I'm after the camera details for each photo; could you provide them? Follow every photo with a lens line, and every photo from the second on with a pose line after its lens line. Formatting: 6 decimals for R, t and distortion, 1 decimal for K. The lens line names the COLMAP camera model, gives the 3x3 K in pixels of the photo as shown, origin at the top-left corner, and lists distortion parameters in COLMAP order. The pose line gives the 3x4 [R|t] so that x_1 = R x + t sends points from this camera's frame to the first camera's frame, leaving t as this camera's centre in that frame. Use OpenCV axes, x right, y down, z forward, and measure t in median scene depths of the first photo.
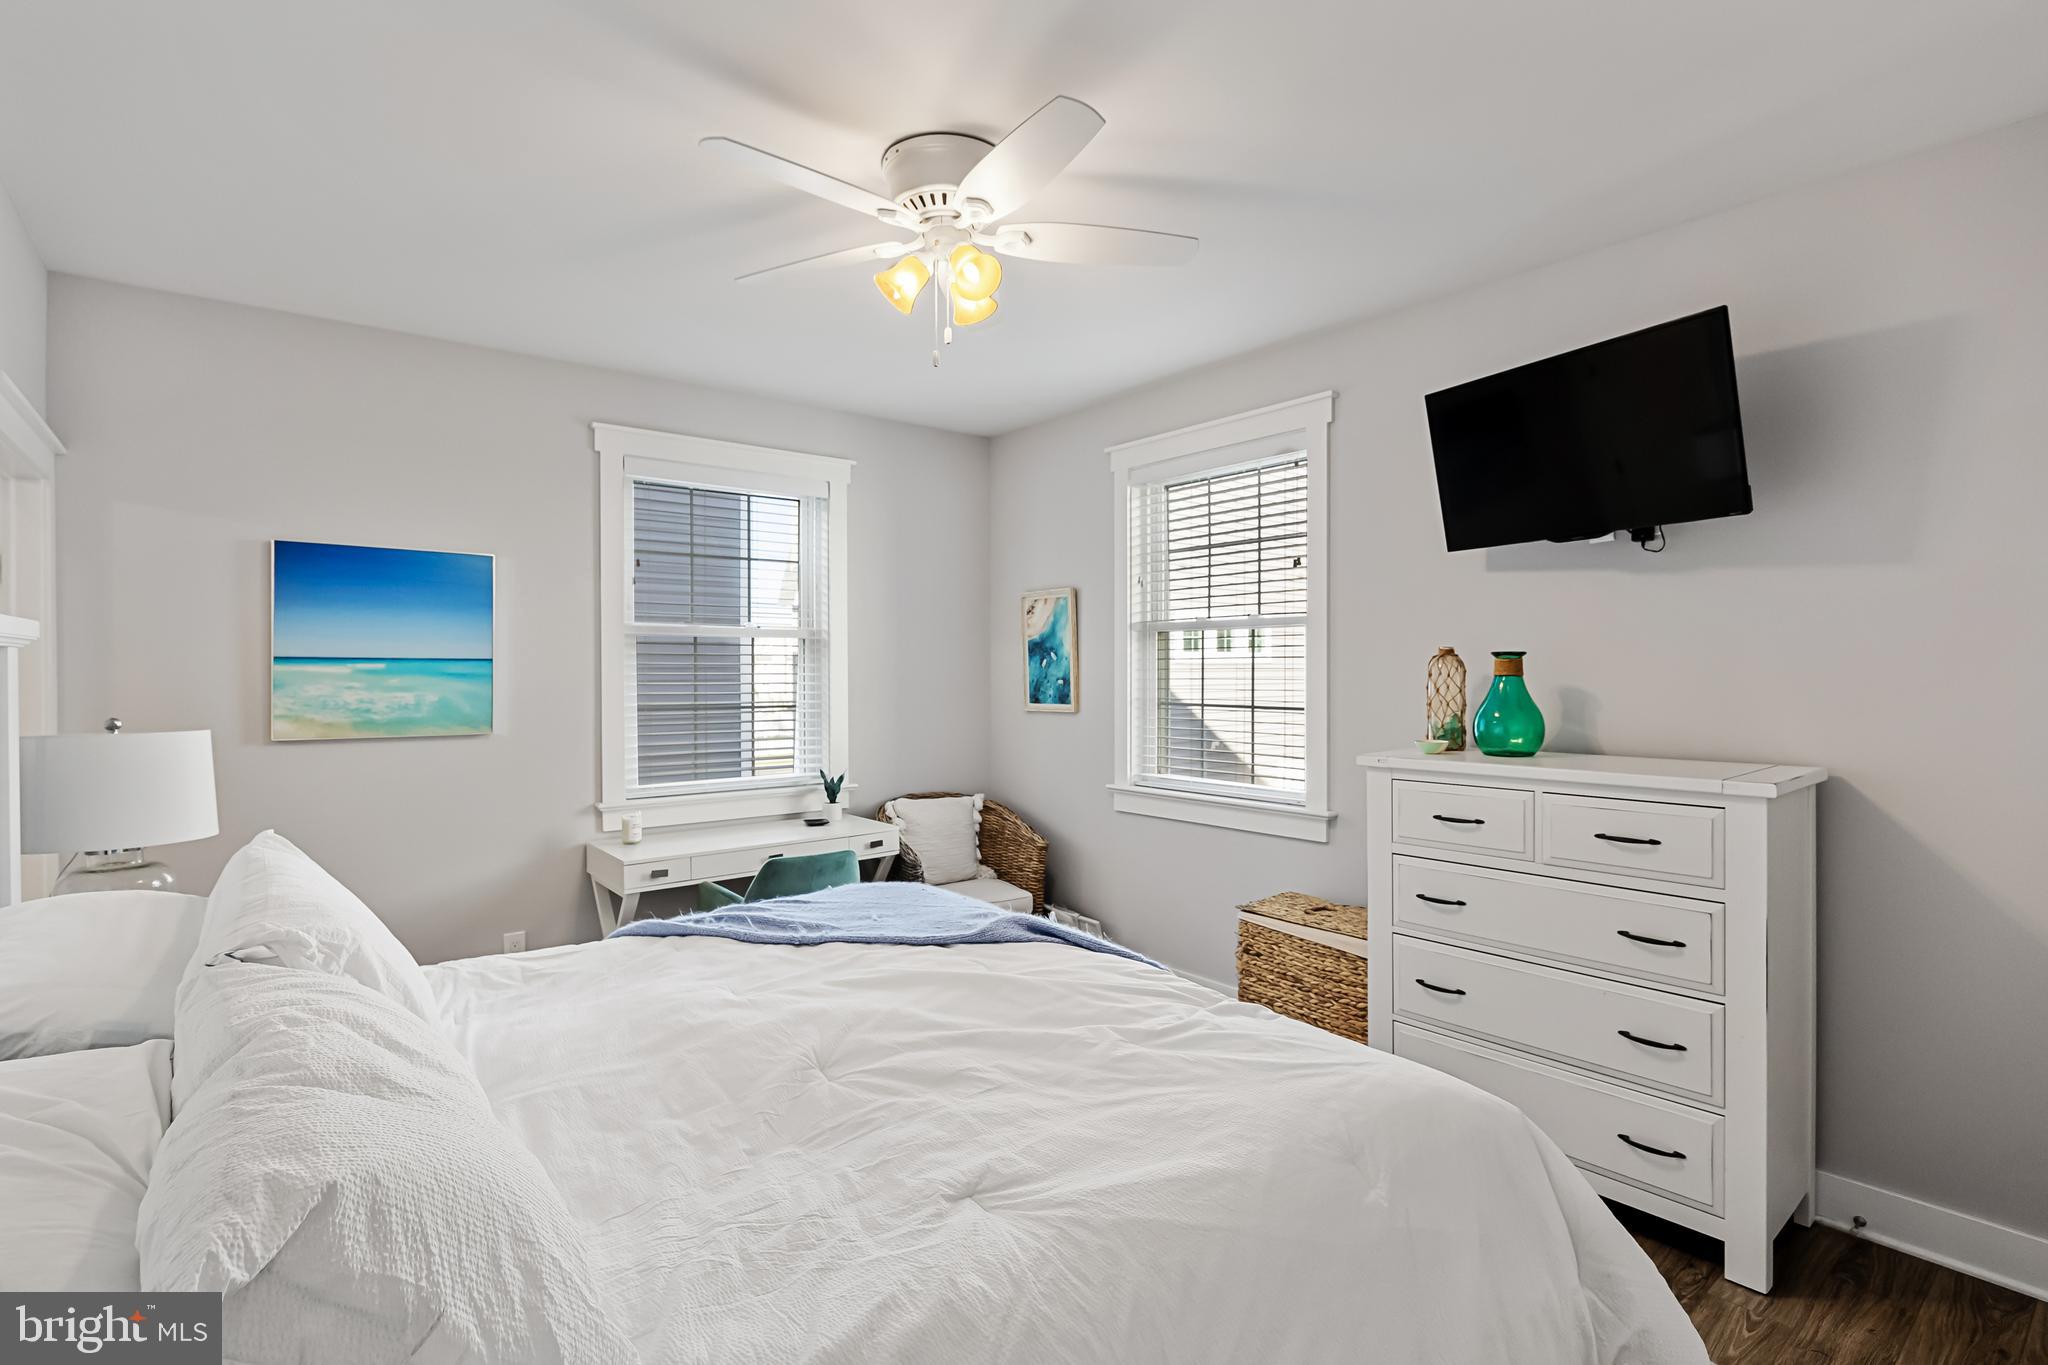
lens RADIAL K [[986.2, 0, 1018.6], [0, 986.2, 673.6], [0, 0, 1]] dist [-0.002831, -0.000213]
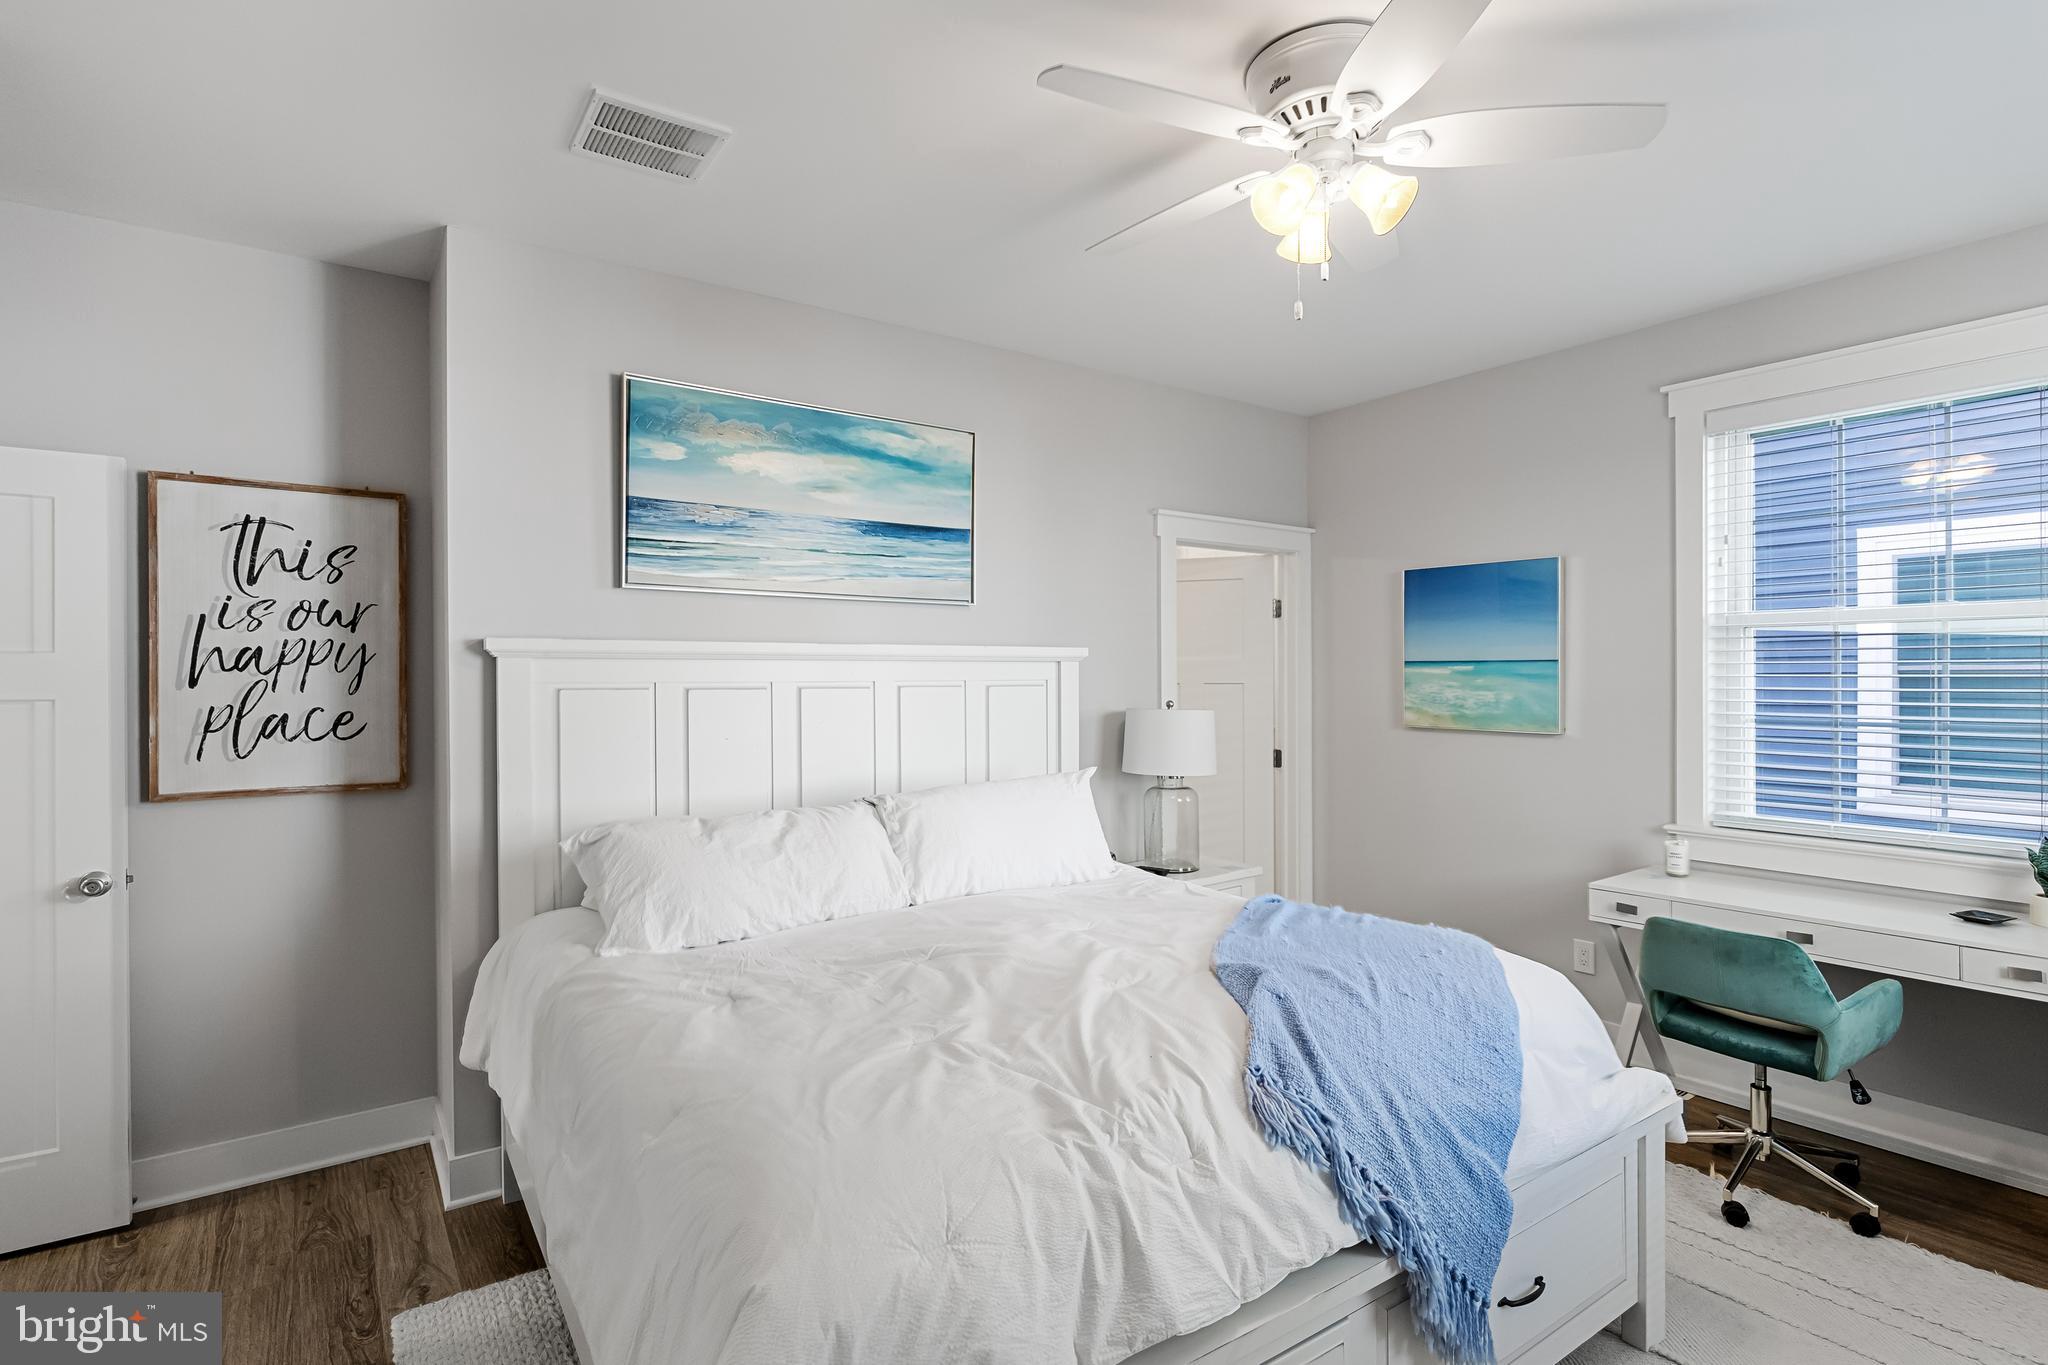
lens RADIAL K [[986.2, 0, 1019.4], [0, 986.2, 679.6], [0, 0, 1]] dist [-0.002831, -0.000213]
pose [[-0.050586, 0.004774, -0.998708, 0.566422], [0.000973, 0.999988, 0.004731, 0.000077], [0.998719, -0.000732, -0.050590, 0.573136]]
